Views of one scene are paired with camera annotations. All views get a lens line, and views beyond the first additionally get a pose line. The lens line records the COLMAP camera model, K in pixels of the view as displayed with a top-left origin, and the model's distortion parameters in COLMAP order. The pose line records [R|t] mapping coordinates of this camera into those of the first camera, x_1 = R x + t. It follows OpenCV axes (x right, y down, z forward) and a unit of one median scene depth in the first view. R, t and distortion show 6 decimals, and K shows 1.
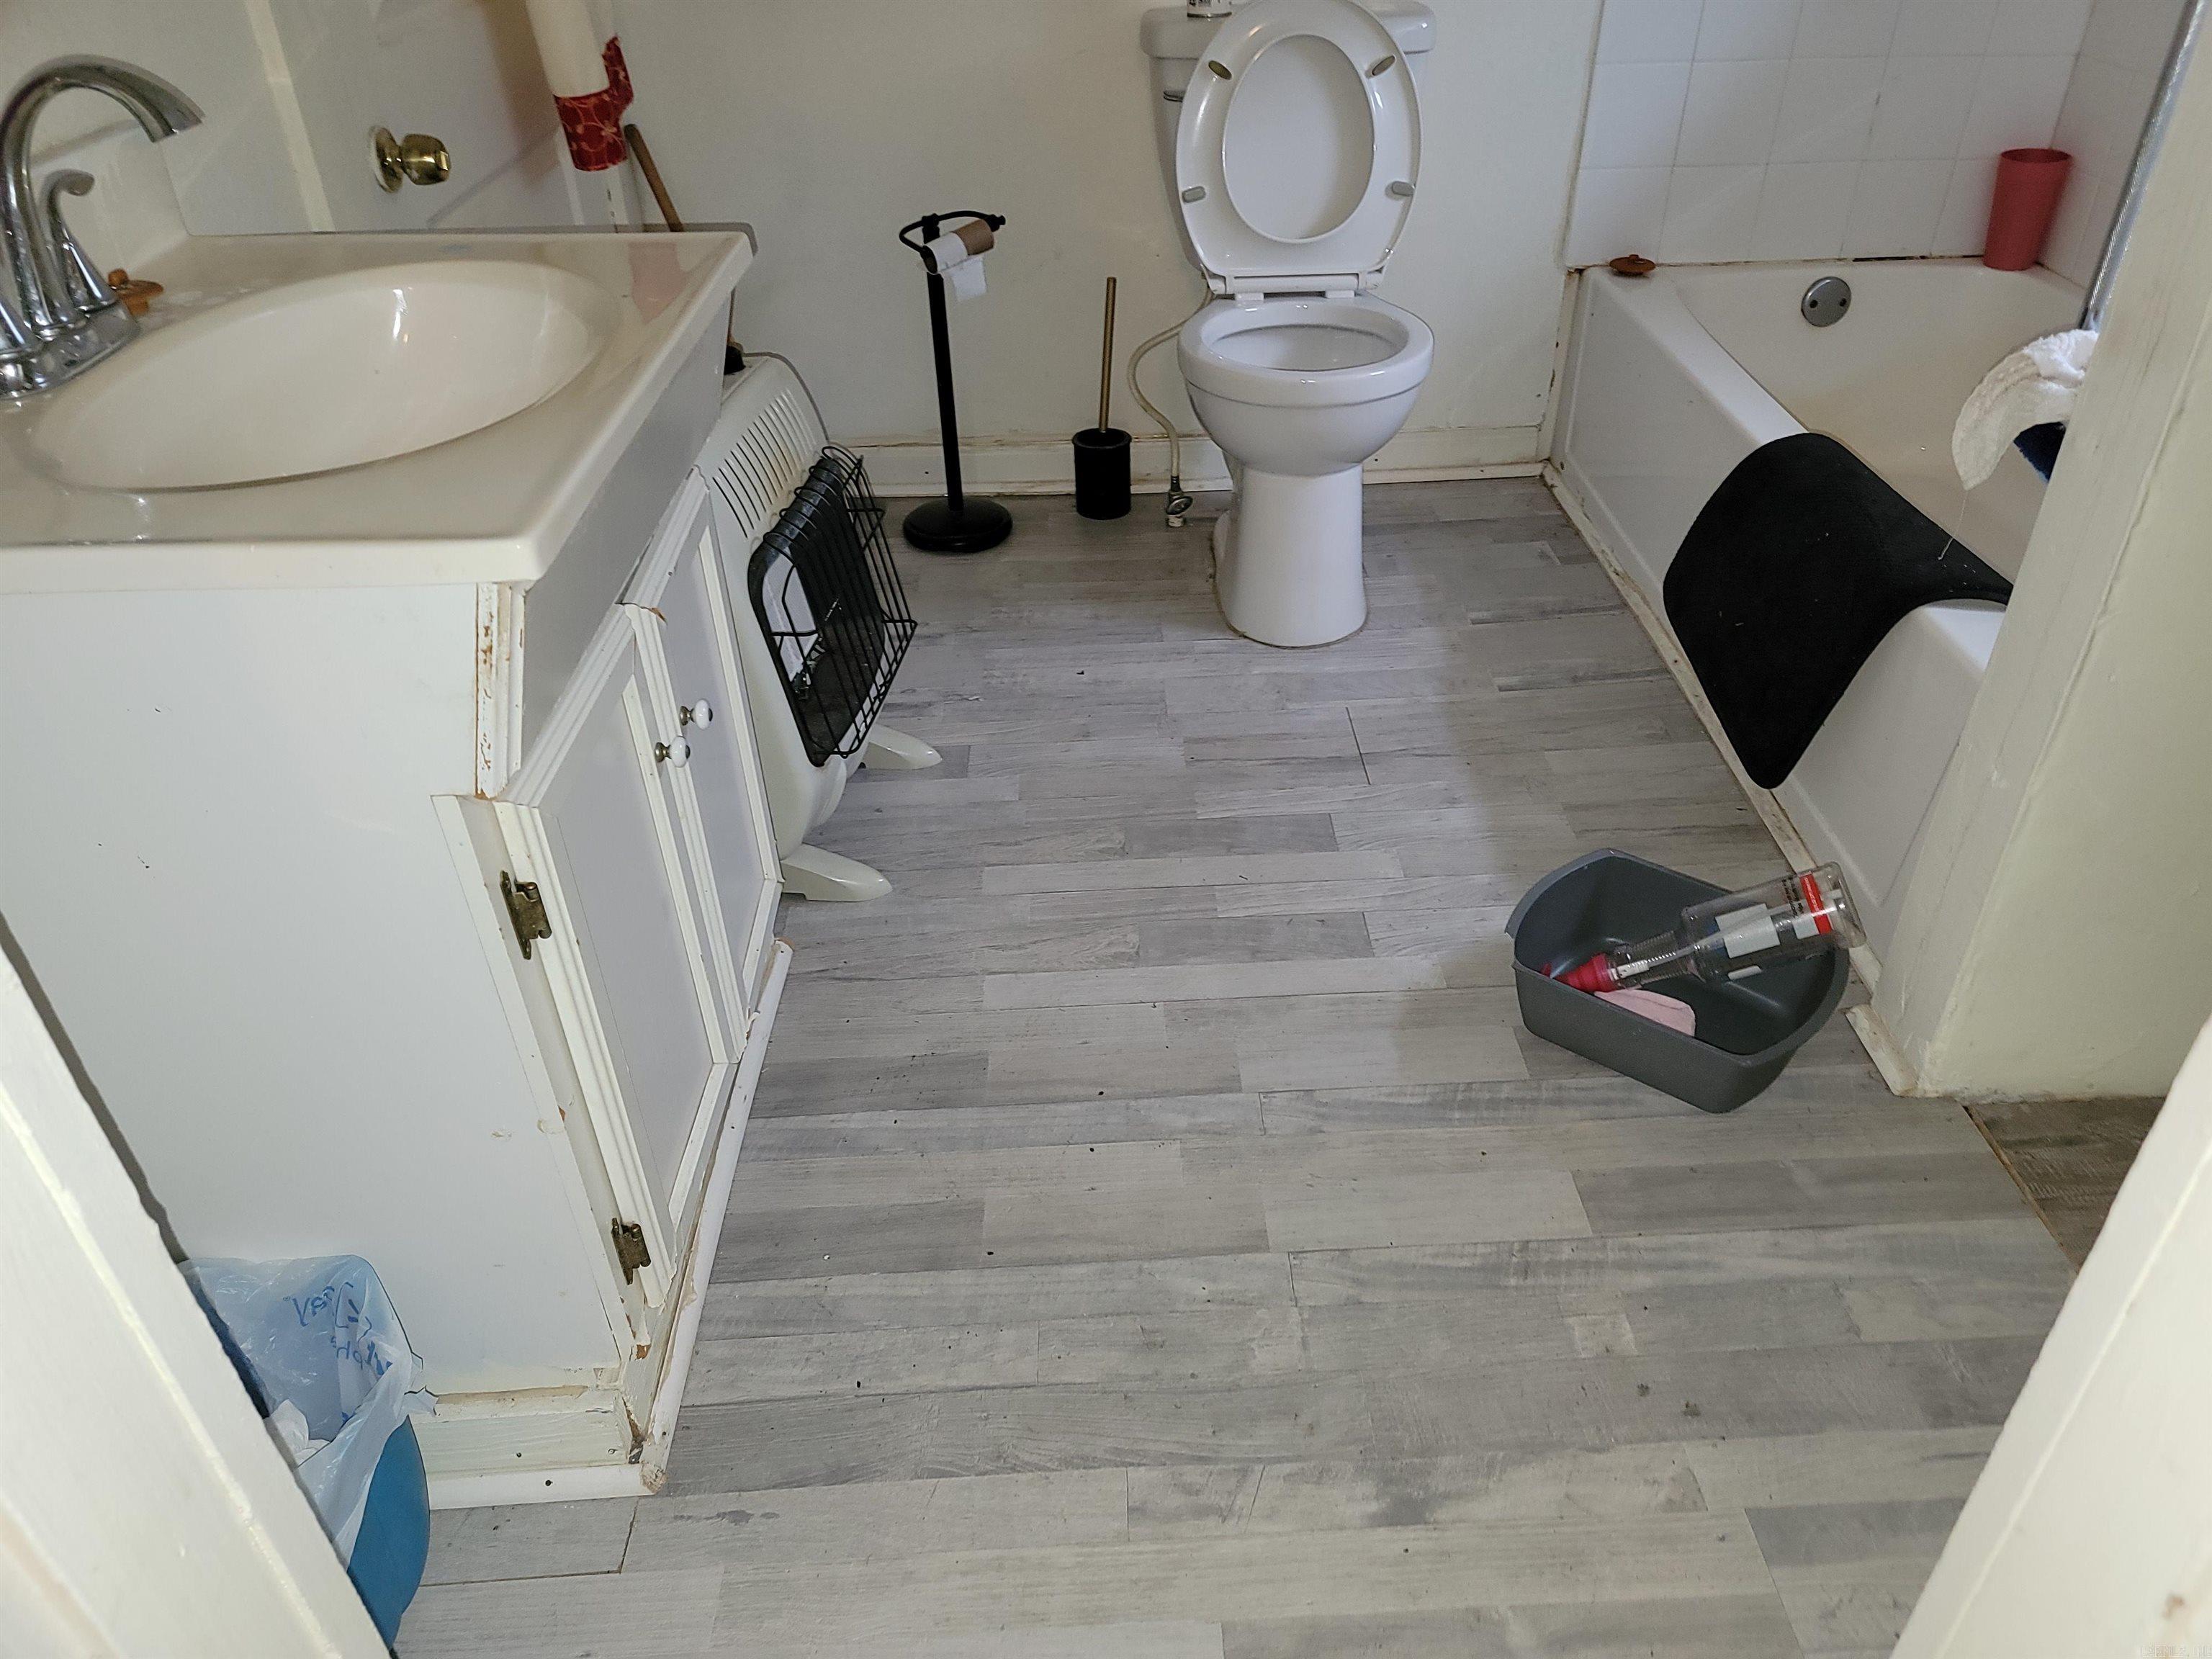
lens RADIAL K [[1530.9, 0, 1125.2], [0, 1530.9, 837.5], [0, 0, 1]] dist [0.071378, -0.063913]
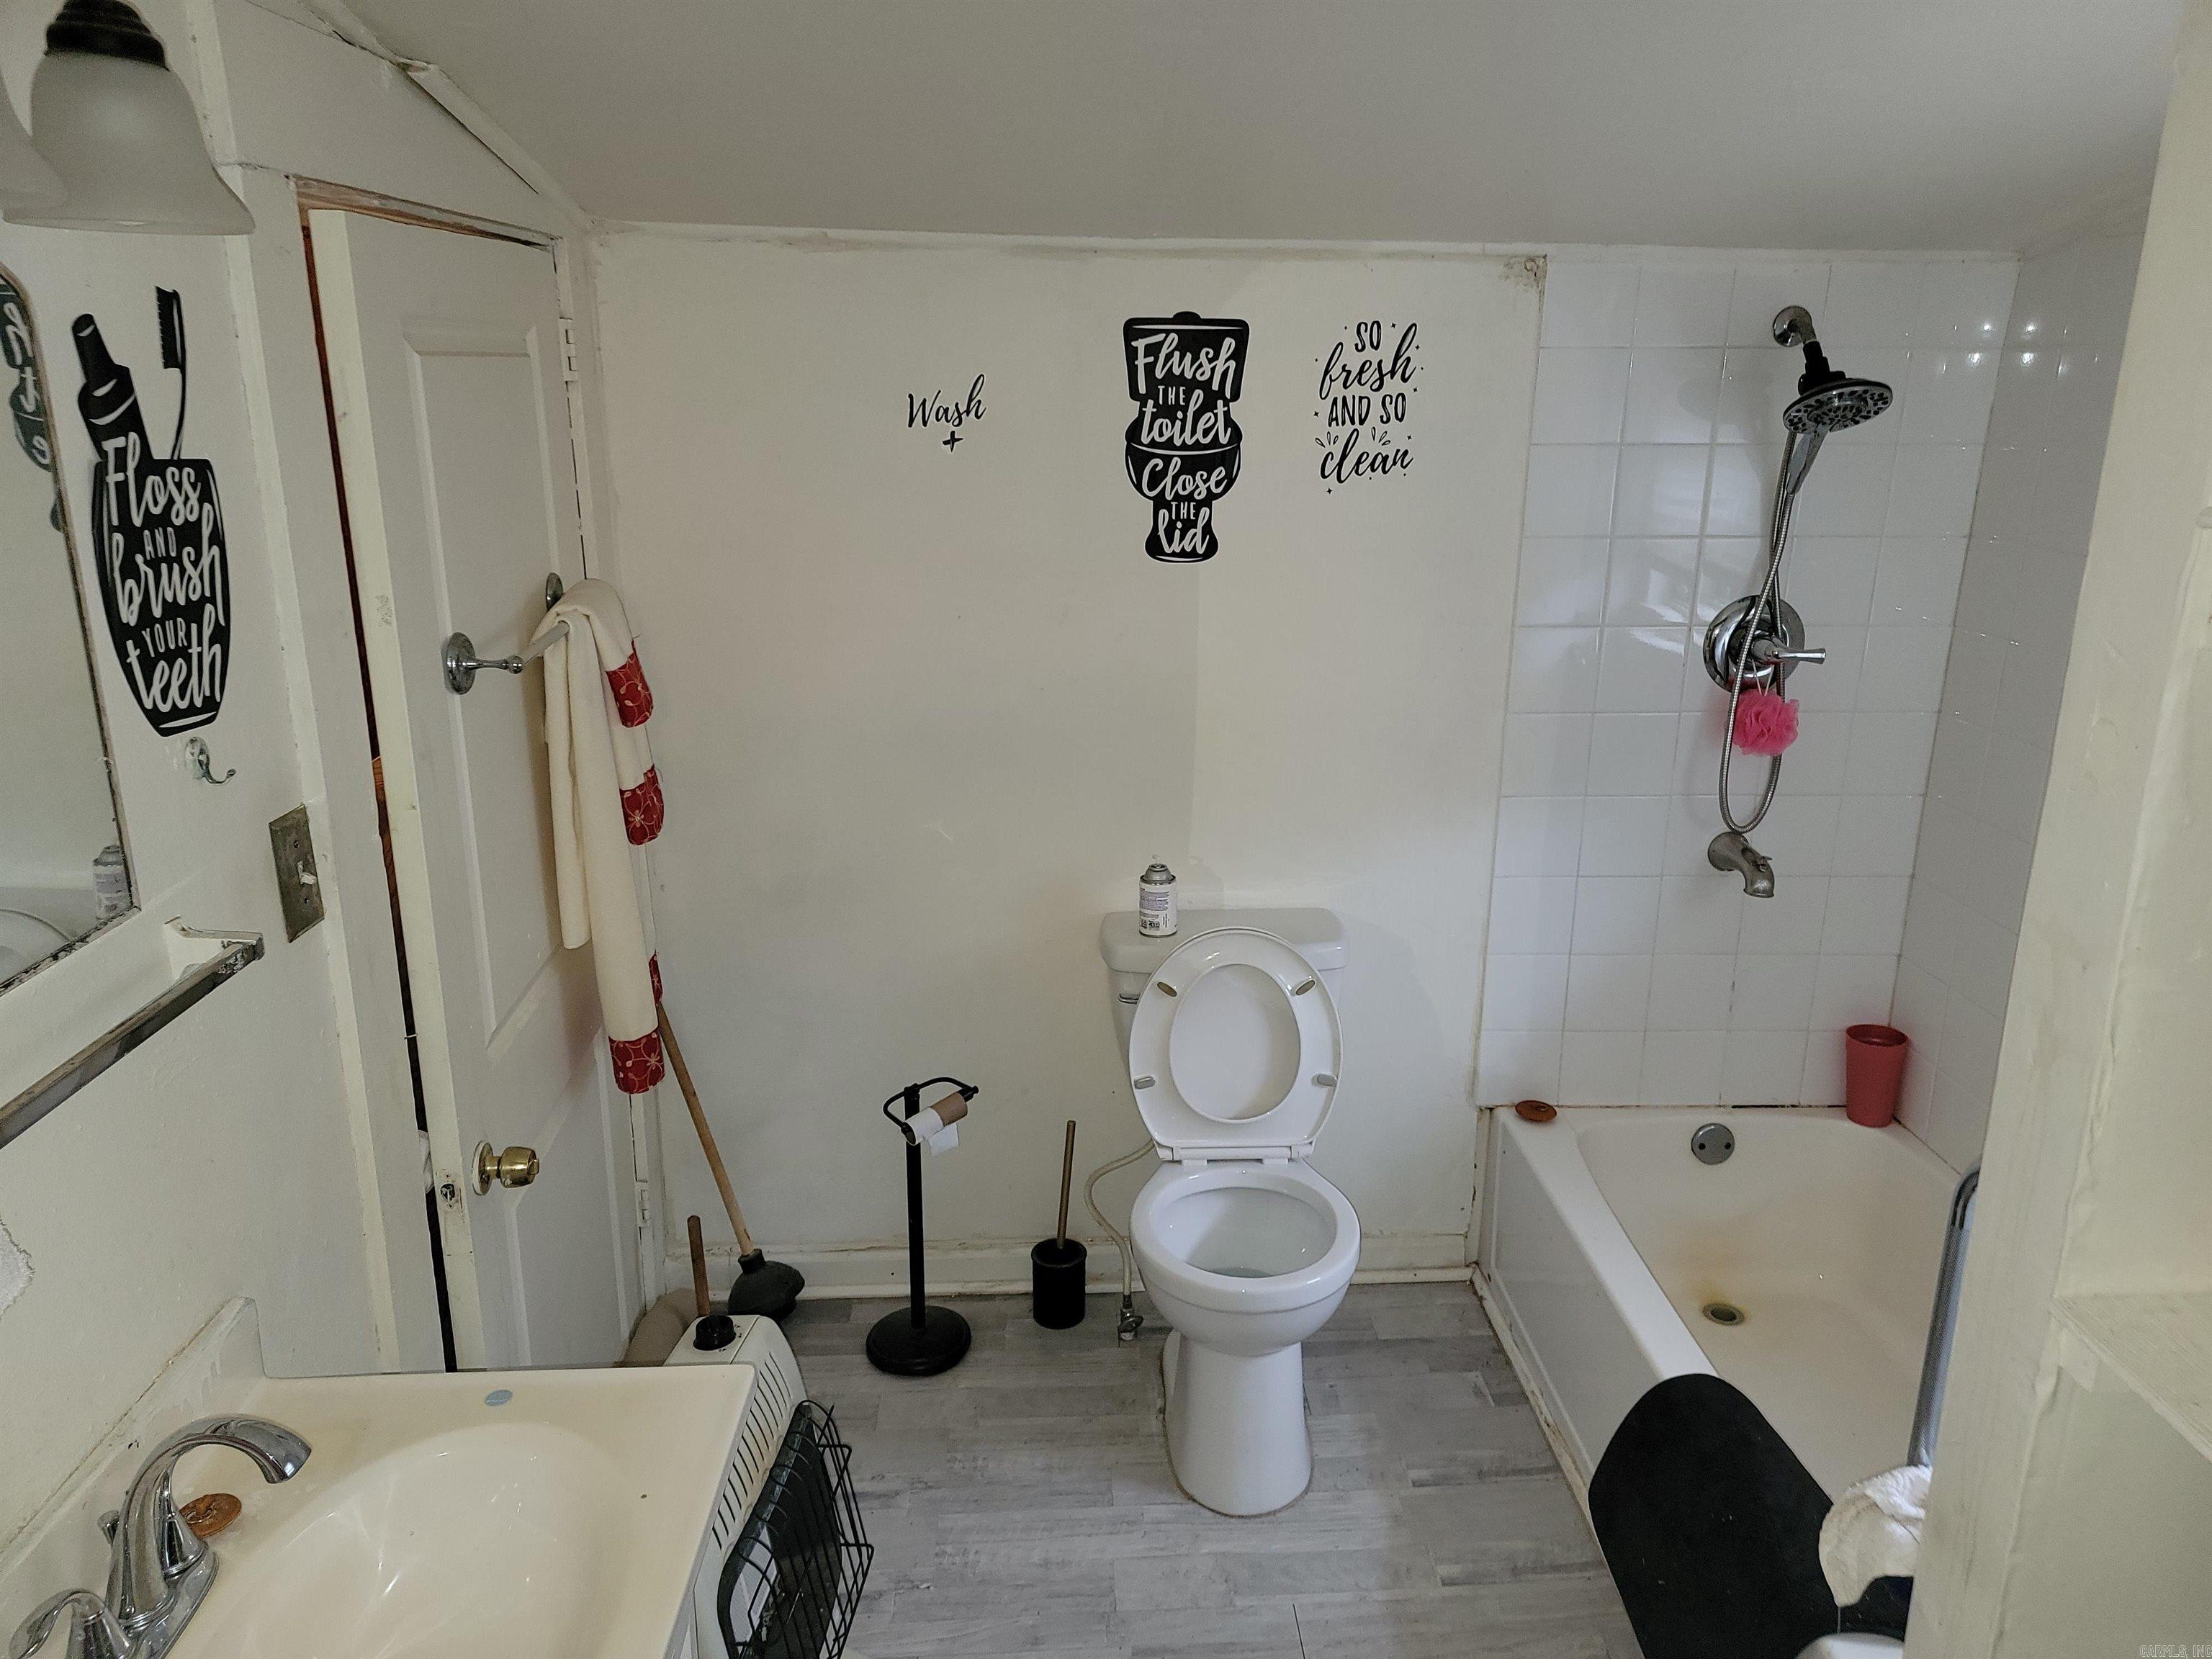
lens RADIAL K [[1524.3, 0, 1113.1], [0, 1524.3, 823.5], [0, 0, 1]] dist [0.065941, -0.058001]
pose [[0.999664, 0.019441, 0.017135, -0.001946], [-0.012544, 0.941606, -0.336483, -0.207919], [-0.022676, 0.336155, 0.941534, -0.119429]]
